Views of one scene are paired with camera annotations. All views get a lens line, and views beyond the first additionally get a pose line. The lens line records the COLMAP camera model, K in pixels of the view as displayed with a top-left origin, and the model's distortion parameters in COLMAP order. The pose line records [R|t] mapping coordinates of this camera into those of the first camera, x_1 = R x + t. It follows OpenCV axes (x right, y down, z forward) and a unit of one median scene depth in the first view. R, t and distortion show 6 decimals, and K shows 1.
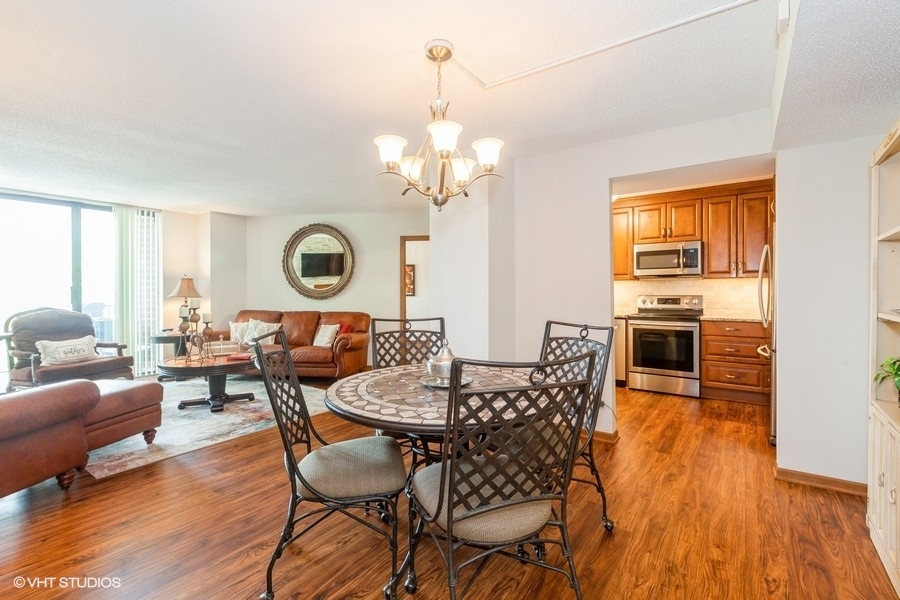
lens RADIAL K [[405.0, 0, 450.0], [0, 405.0, 295.2], [0, 0, 1]] dist [0.001379, 0.000003]
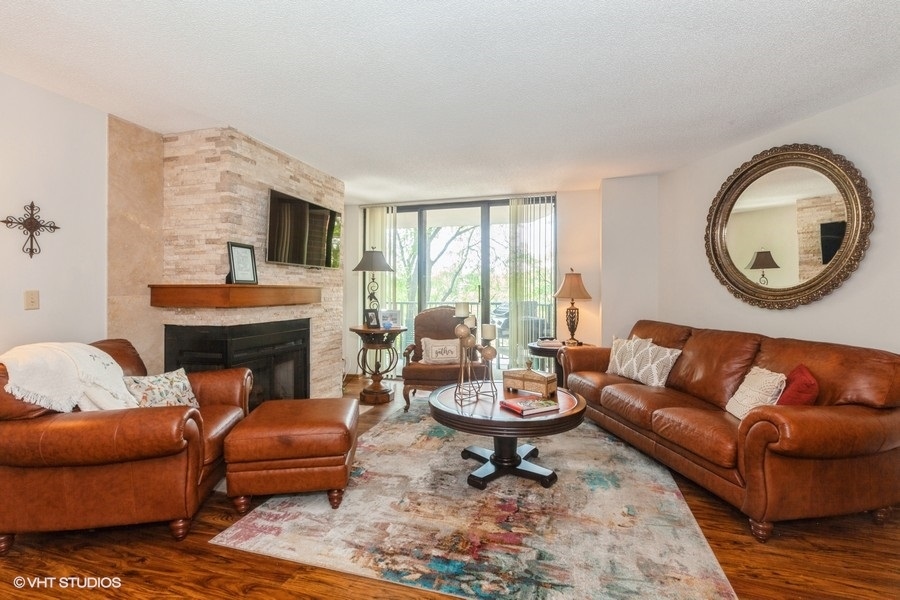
lens RADIAL K [[405.0, 0, 450.0], [0, 405.0, 295.2], [0, 0, 1]] dist [0.001379, 0.000003]
pose [[0.345628, 0.014526, -0.938259, -0.010748], [-0.011025, 0.999874, 0.011419, -0.007263], [0.938307, 0.006397, 0.345745, 0.527353]]
